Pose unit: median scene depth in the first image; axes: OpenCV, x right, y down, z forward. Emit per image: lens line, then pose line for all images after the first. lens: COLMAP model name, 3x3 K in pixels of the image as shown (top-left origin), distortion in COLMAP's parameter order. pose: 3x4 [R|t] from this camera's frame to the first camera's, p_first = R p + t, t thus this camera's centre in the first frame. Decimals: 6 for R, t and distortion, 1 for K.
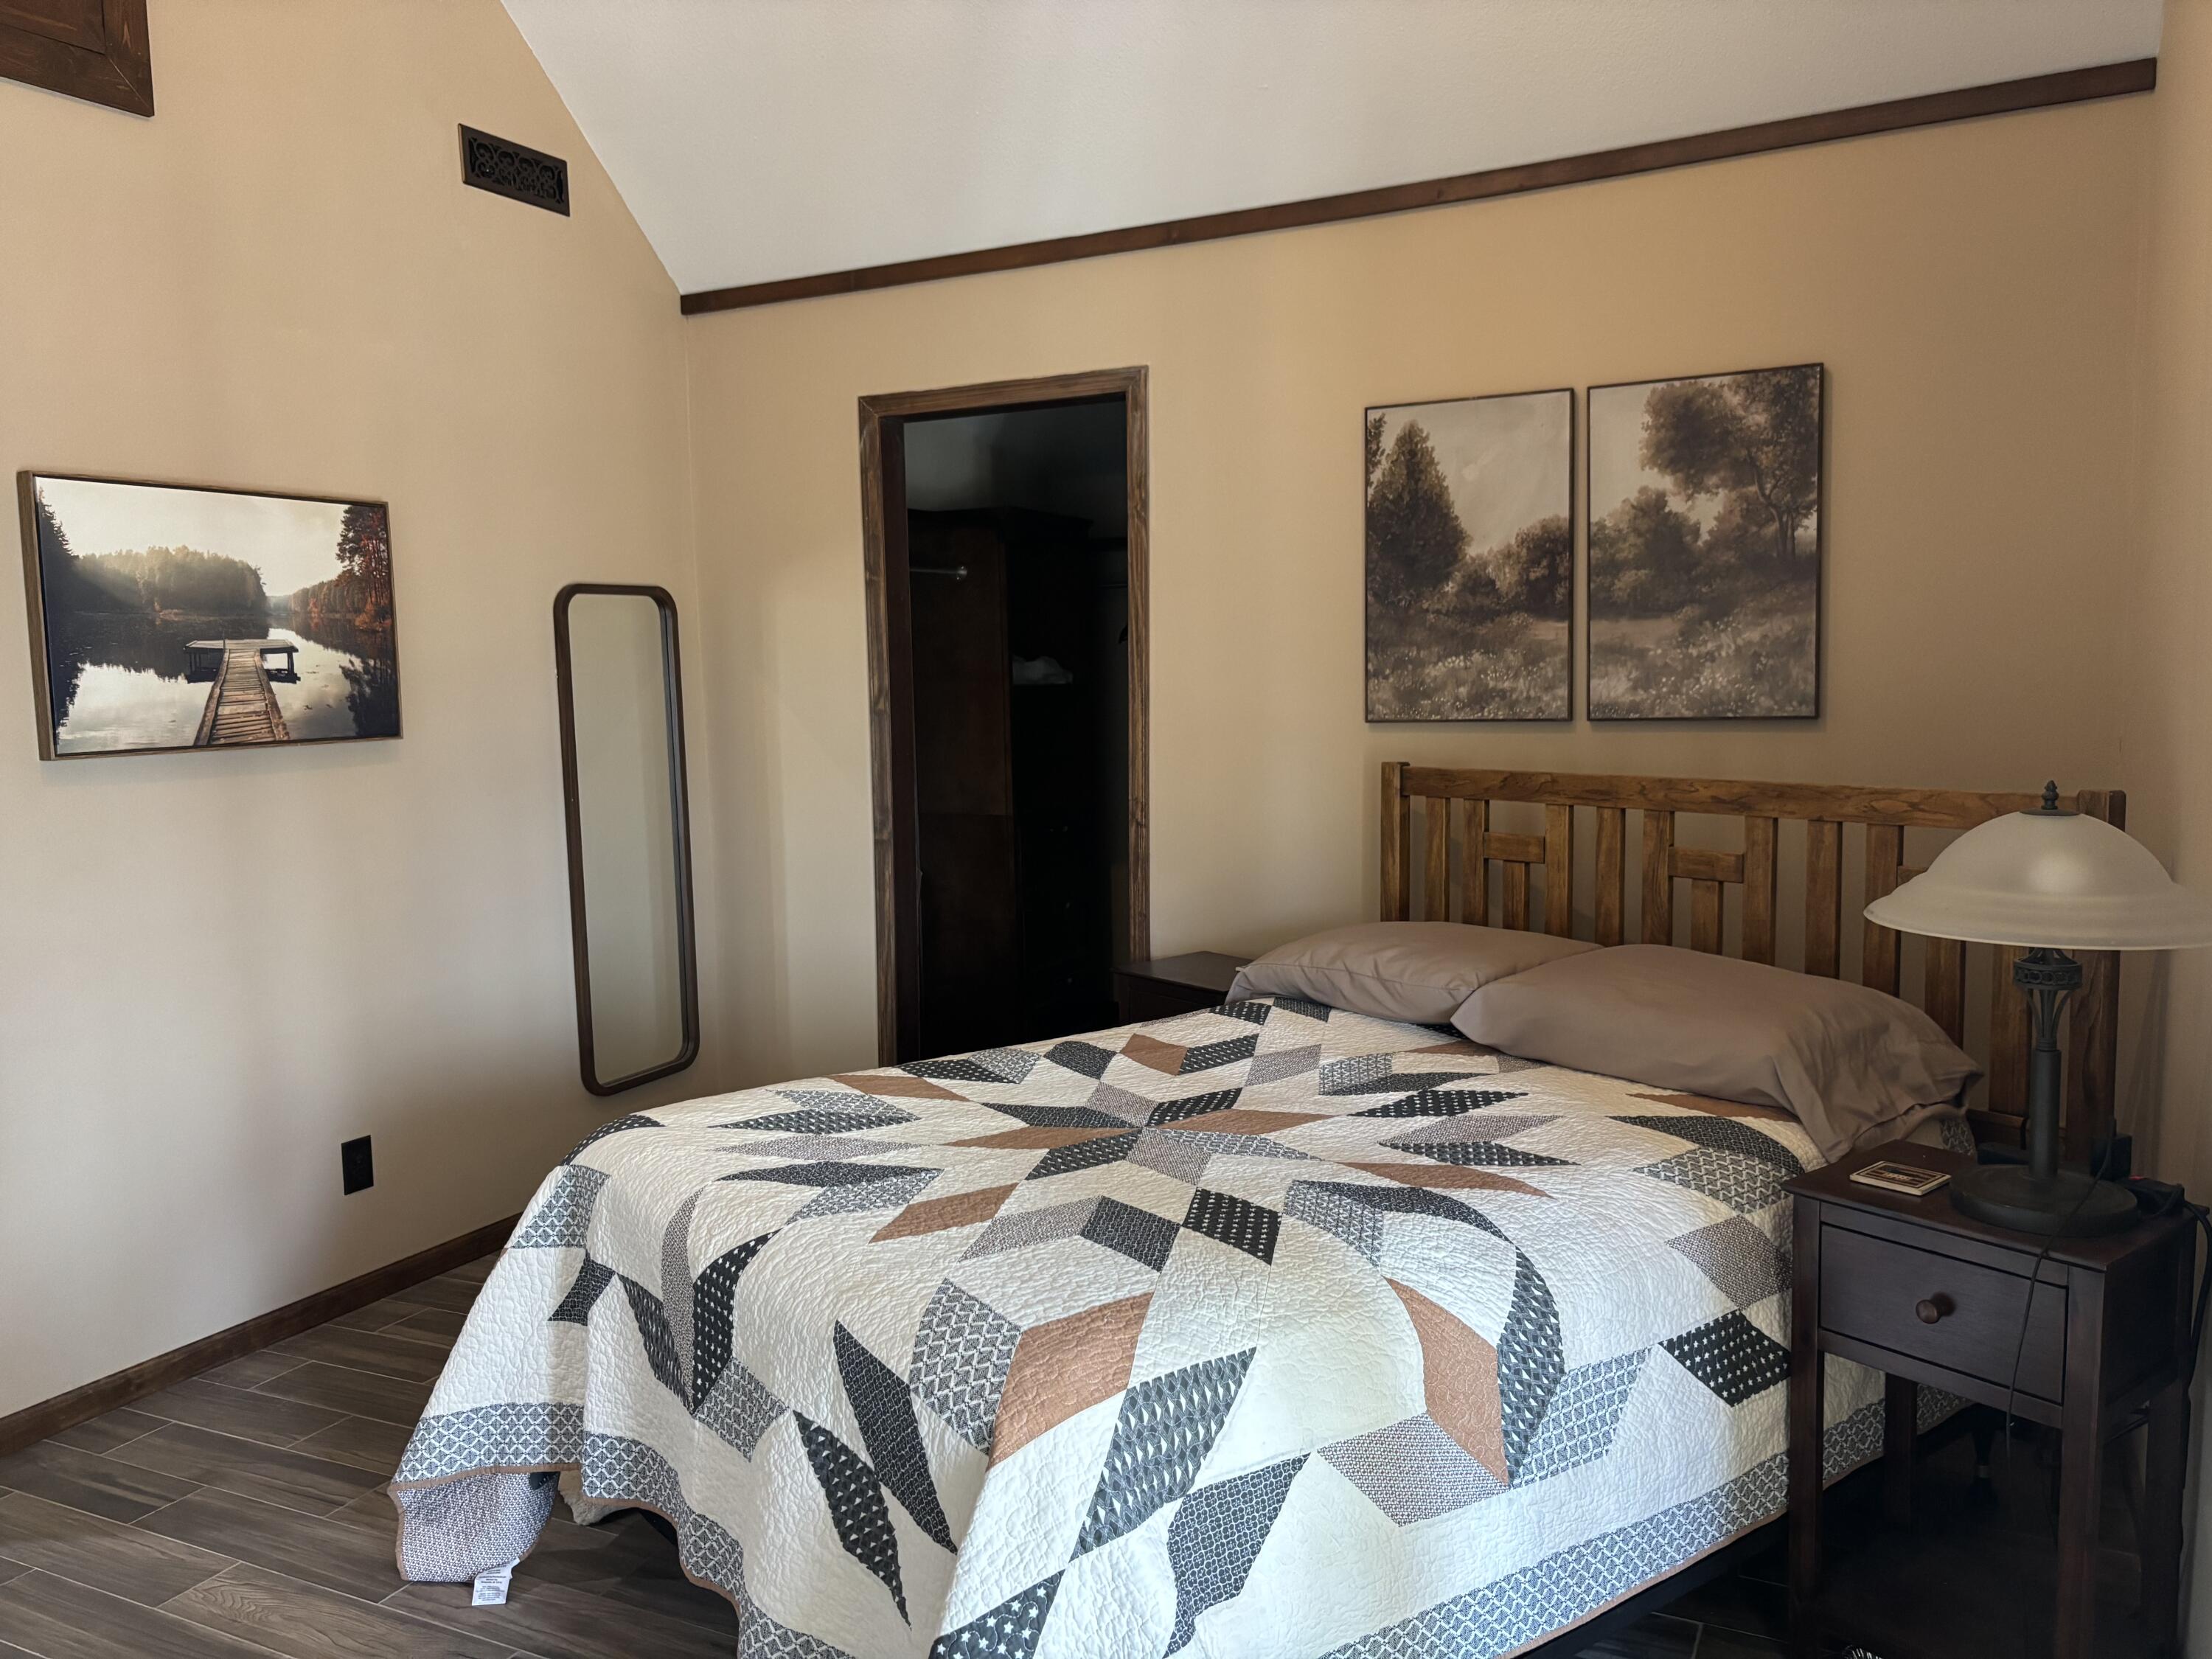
lens RADIAL K [[1684.6, 0, 1101.1], [0, 1684.6, 828.4], [0, 0, 1]] dist [0.001300, 0.007999]
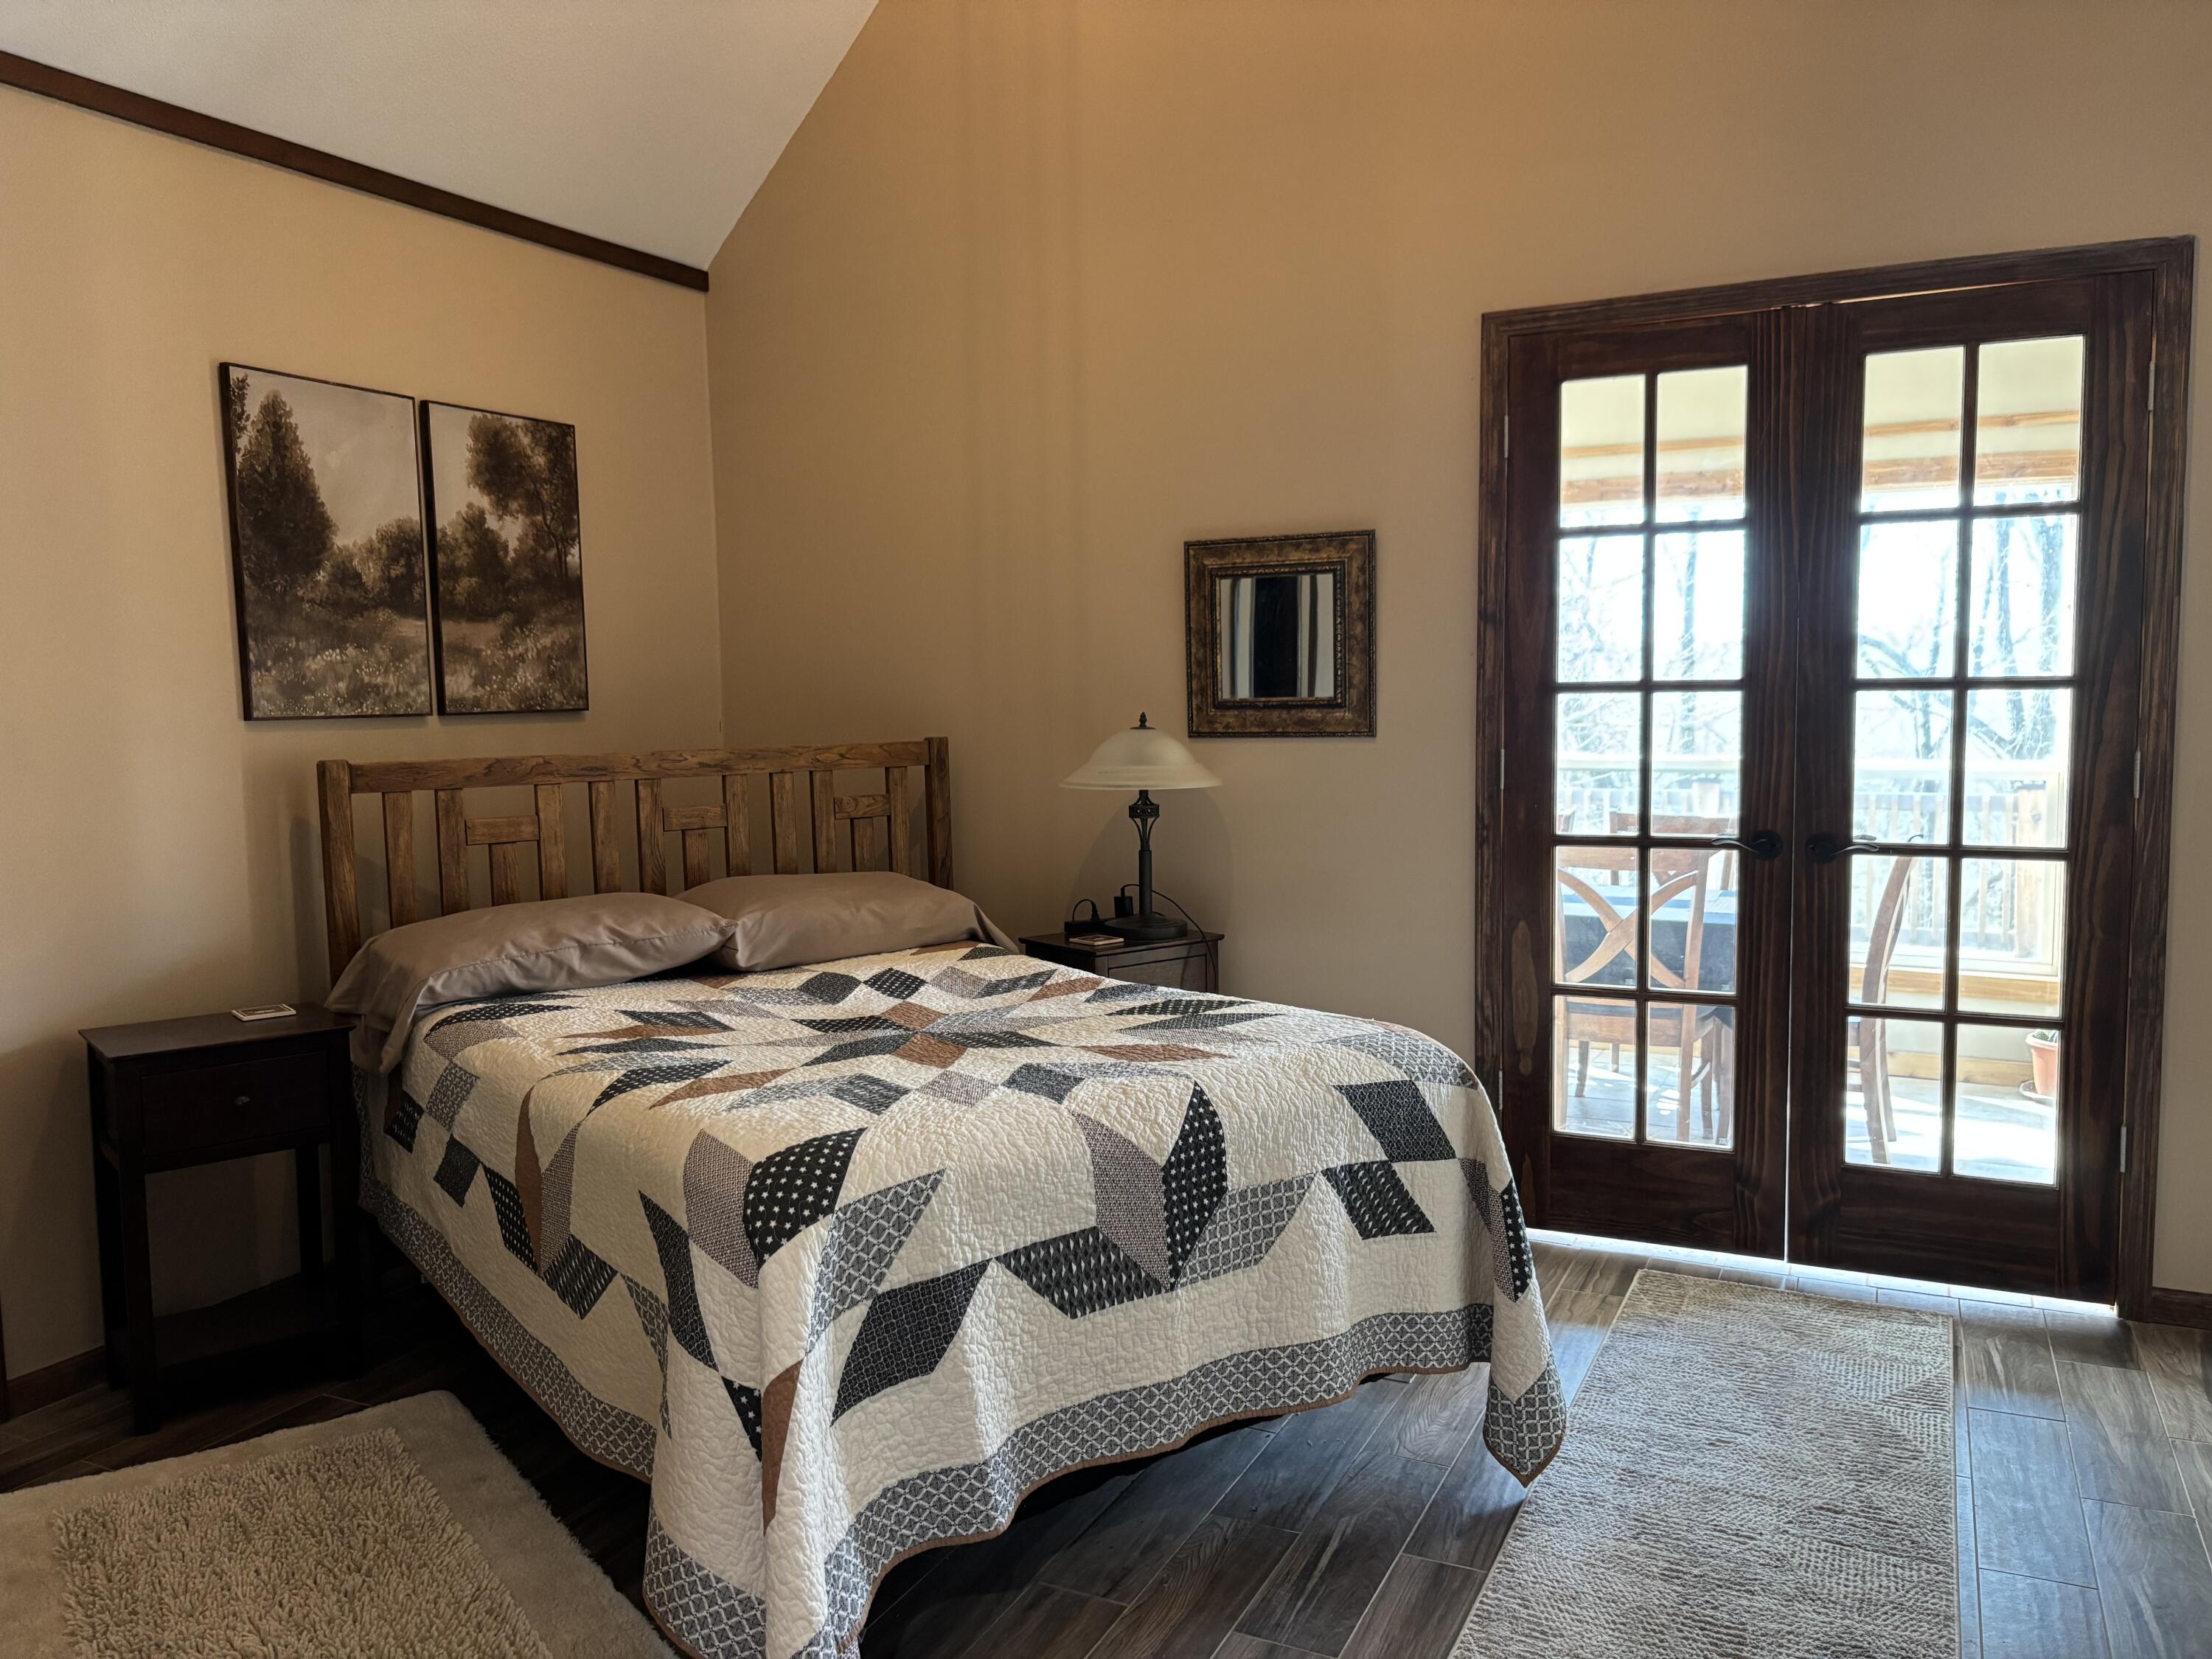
lens RADIAL K [[1684.6, 0, 1098.1], [0, 1684.6, 836.0], [0, 0, 1]] dist [0.001300, 0.007999]
pose [[-0.016181, -0.063018, 0.997881, -0.794332], [0.114156, 0.991370, 0.064458, -0.010109], [-0.993331, 0.114957, -0.008847, 0.621842]]
